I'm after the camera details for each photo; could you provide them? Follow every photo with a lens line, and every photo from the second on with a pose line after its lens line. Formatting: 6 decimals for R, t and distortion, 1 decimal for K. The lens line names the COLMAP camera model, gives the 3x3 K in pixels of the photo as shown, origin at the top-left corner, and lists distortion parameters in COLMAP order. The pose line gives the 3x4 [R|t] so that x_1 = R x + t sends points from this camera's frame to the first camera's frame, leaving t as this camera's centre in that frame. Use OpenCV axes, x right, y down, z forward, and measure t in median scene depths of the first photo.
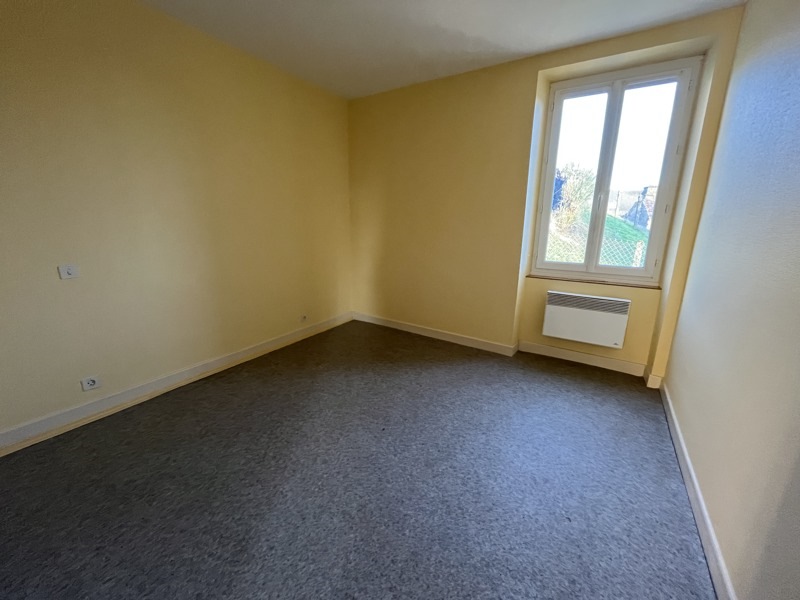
lens RADIAL K [[327.0, 0, 396.8], [0, 327.0, 297.0], [0, 0, 1]] dist [-0.000789, 0.000056]
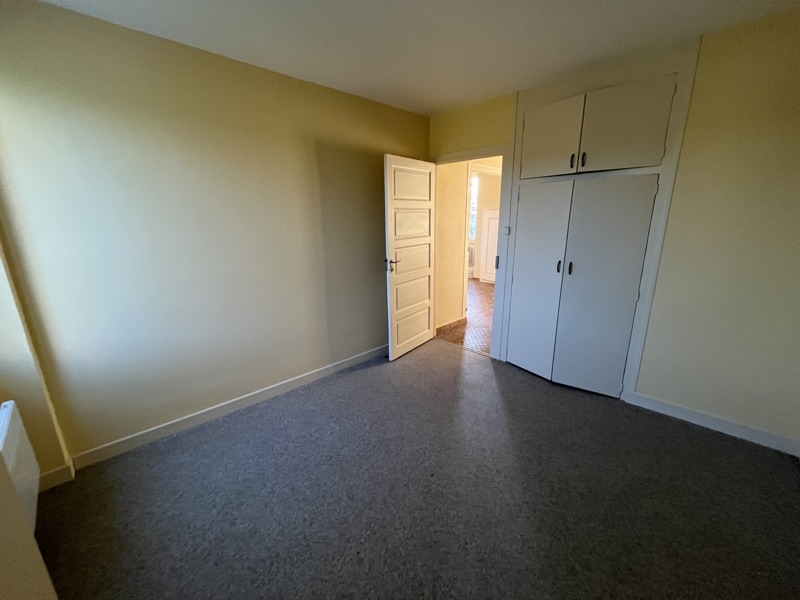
lens RADIAL K [[327.0, 0, 402.1], [0, 327.0, 301.1], [0, 0, 1]] dist [-0.000789, 0.000056]
pose [[-0.977022, -0.059982, 0.204526, -0.105256], [0.042373, 0.885769, 0.462188, -0.433524], [-0.208886, 0.460234, -0.862874, 1.409002]]
